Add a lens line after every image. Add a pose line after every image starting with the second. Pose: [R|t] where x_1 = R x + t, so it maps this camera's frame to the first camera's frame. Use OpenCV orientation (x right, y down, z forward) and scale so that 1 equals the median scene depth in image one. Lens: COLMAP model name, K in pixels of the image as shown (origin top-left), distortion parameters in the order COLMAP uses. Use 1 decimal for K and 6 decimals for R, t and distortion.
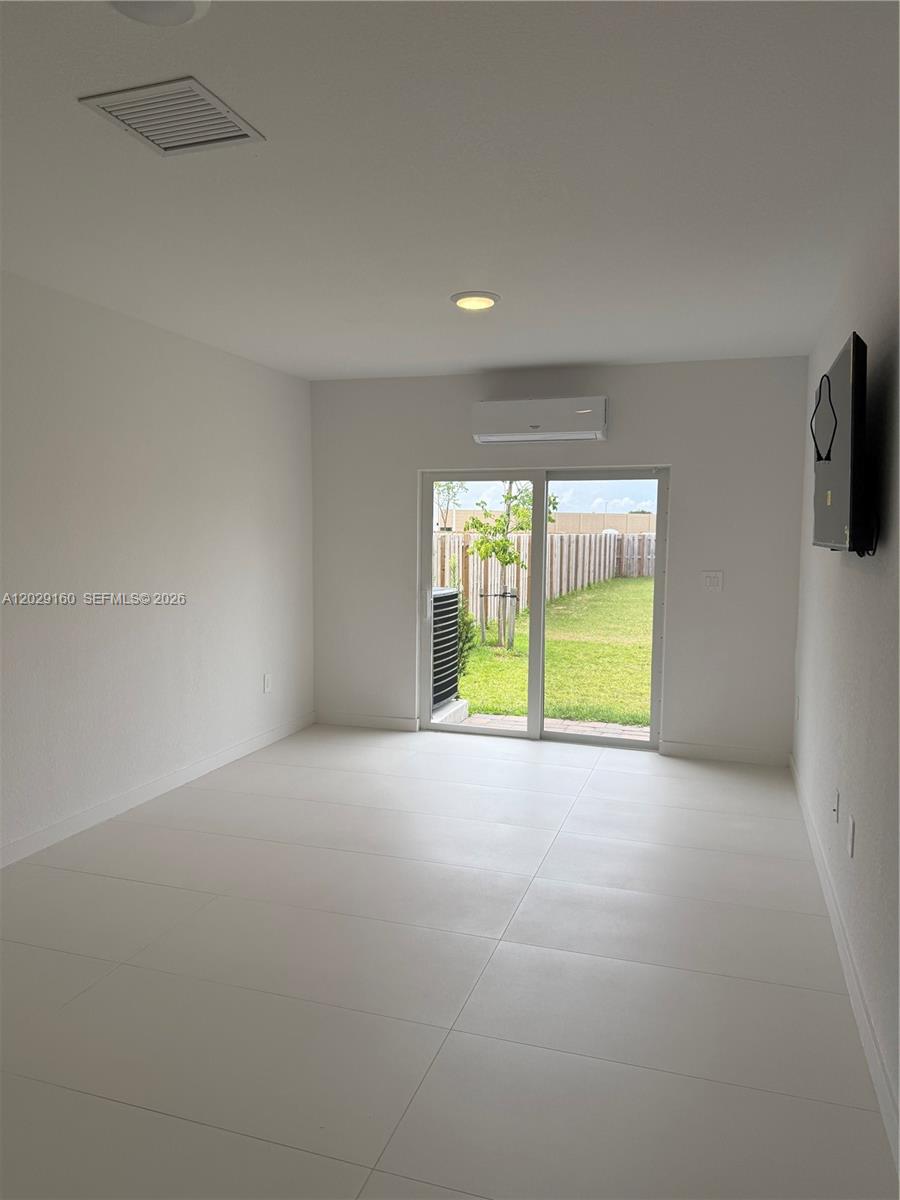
lens RADIAL K [[841.2, 0, 446.5], [0, 841.2, 605.7], [0, 0, 1]] dist [0.038360, -0.065381]
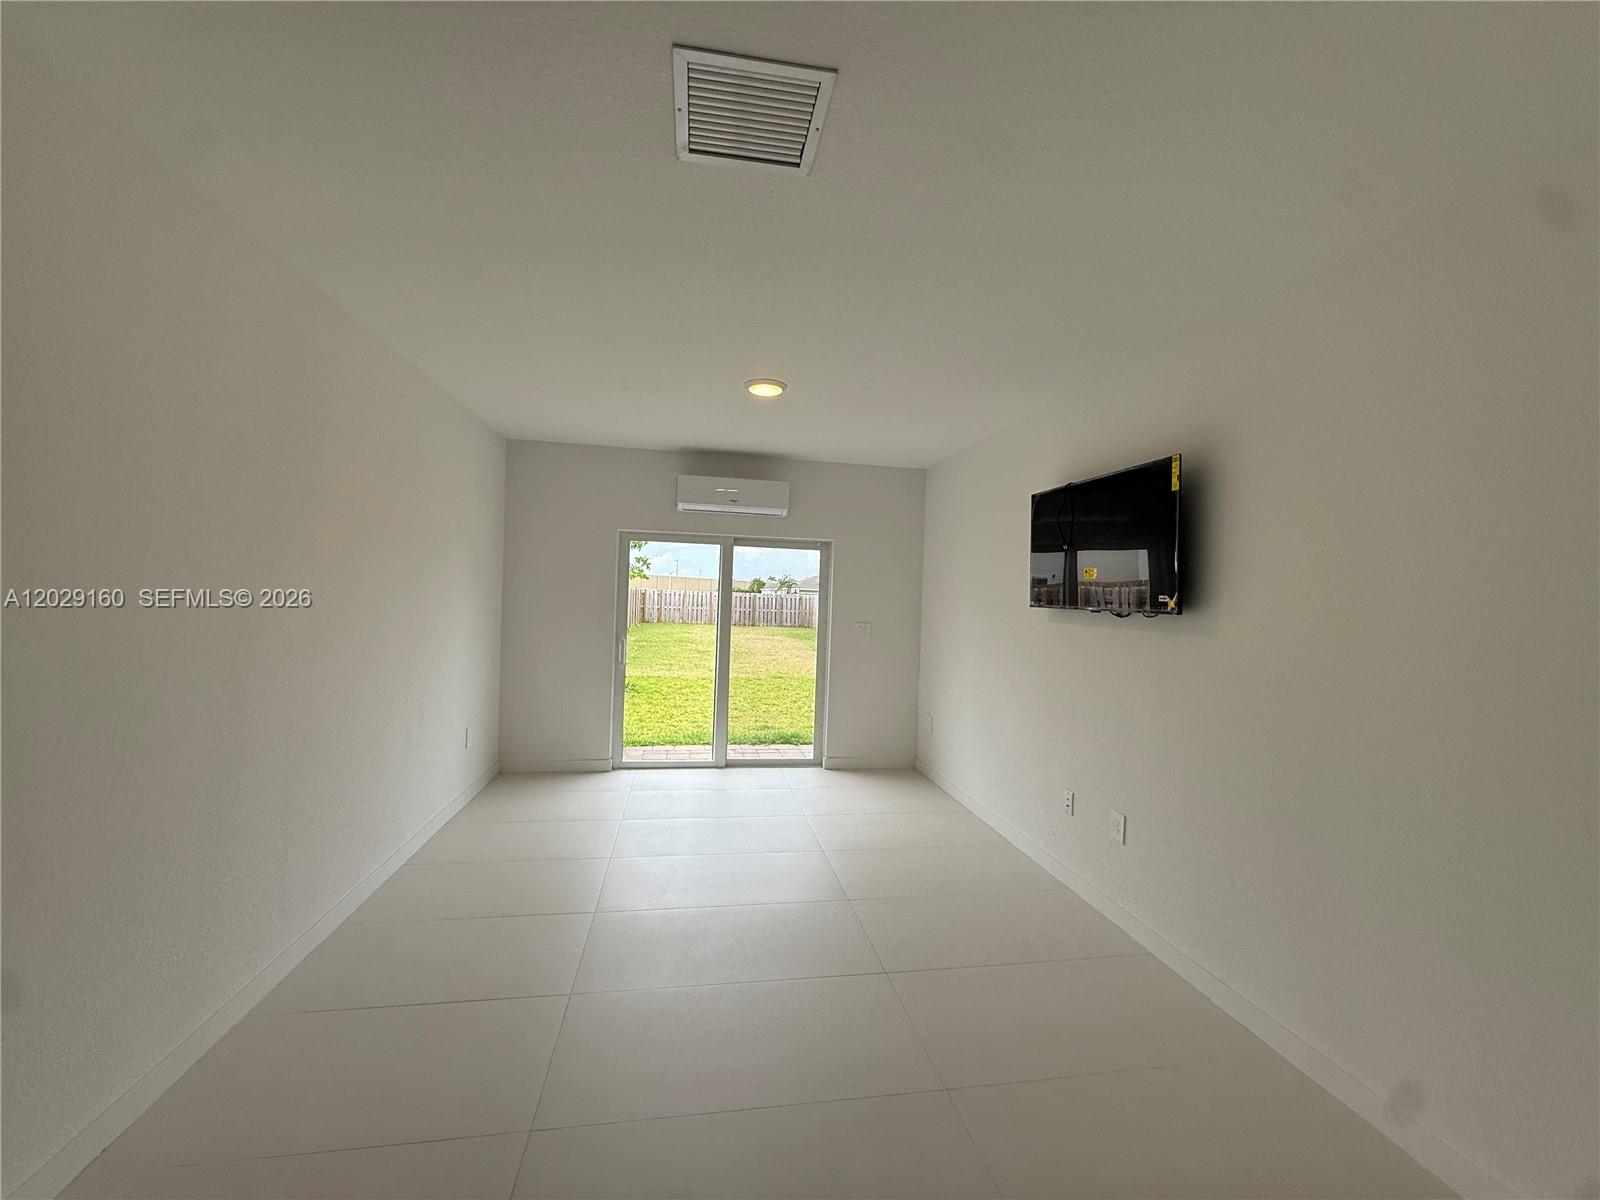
lens RADIAL K [[633.0, 0, 800.4], [0, 633.0, 588.2], [0, 0, 1]] dist [-0.007968, 0.001544]
pose [[0.880680, 0.025590, 0.473020, -0.221441], [0.015293, 0.996483, -0.082382, -0.013334], [-0.473464, 0.079786, 0.877192, 0.169586]]
